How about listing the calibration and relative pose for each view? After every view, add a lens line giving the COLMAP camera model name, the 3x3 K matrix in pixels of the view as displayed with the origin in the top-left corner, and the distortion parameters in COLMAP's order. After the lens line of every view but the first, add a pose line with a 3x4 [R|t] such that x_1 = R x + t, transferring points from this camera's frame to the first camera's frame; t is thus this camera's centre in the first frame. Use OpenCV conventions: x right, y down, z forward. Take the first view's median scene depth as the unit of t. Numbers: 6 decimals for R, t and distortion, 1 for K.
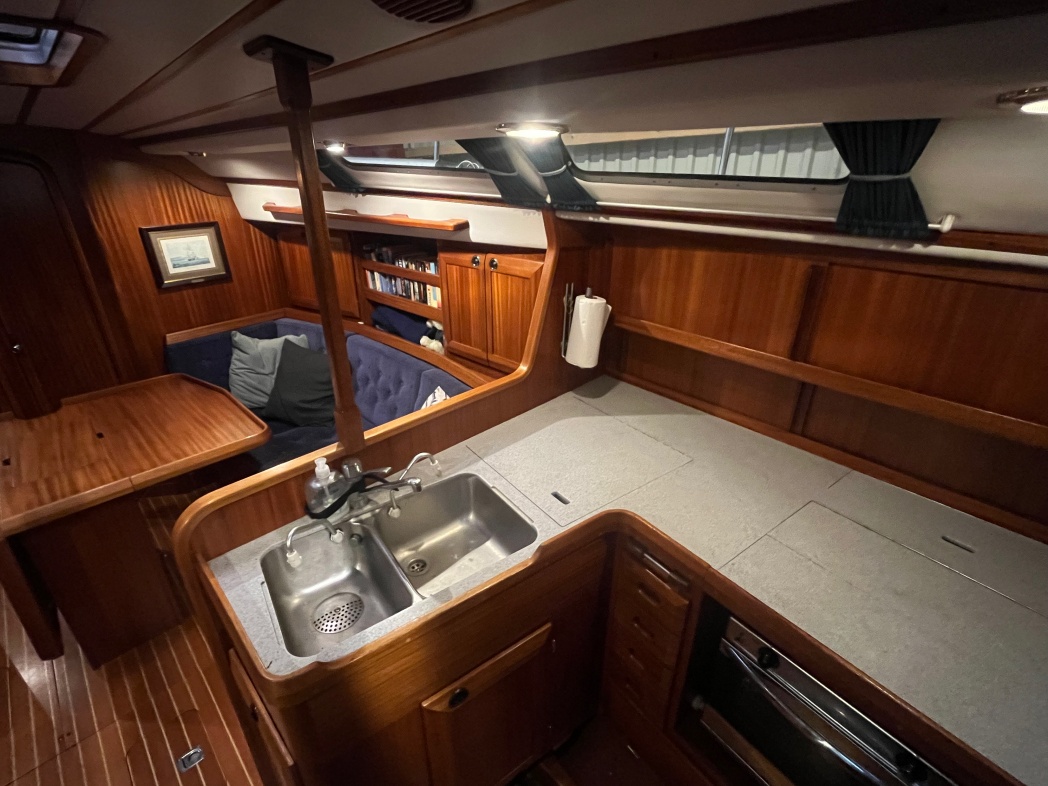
lens RADIAL K [[482.7, 0, 520.1], [0, 482.7, 391.4], [0, 0, 1]] dist [-0.004033, -0.000096]
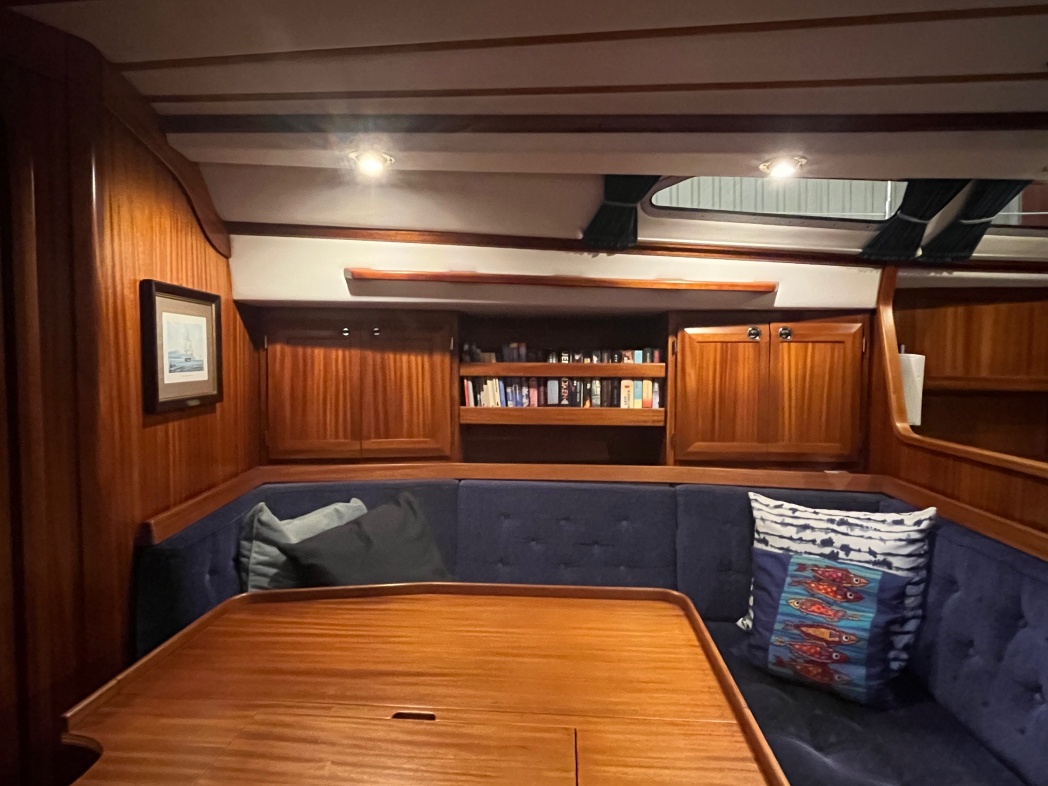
lens RADIAL K [[601.2, 0, 519.7], [0, 601.2, 392.3], [0, 0, 1]] dist [-0.000665, 0.000223]
pose [[0.764837, -0.028961, 0.643573, -1.141943], [0.259413, 0.928263, -0.266519, 0.002367], [-0.589686, 0.370795, 0.717483, 0.544271]]
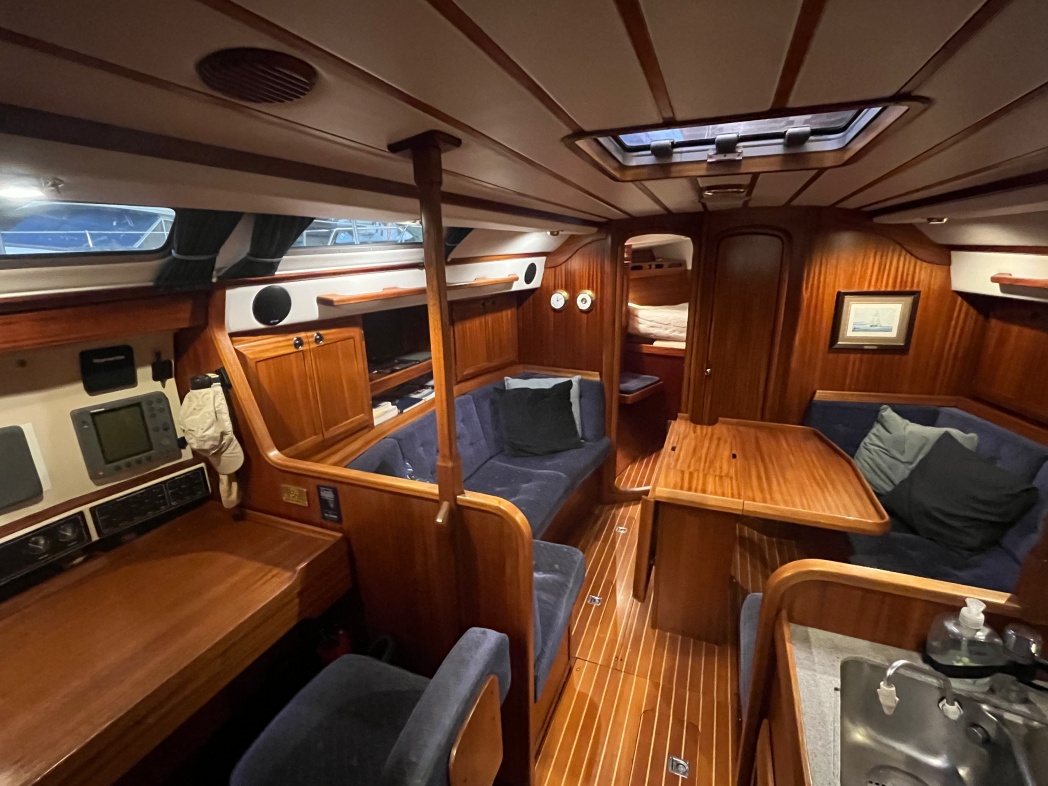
lens RADIAL K [[482.7, 0, 521.5], [0, 482.7, 392.0], [0, 0, 1]] dist [-0.004033, -0.000096]
pose [[0.377125, 0.251519, -0.891356, -0.066049], [-0.368449, 0.923726, 0.104765, 0.015883], [0.849719, 0.288910, 0.441032, 0.000408]]
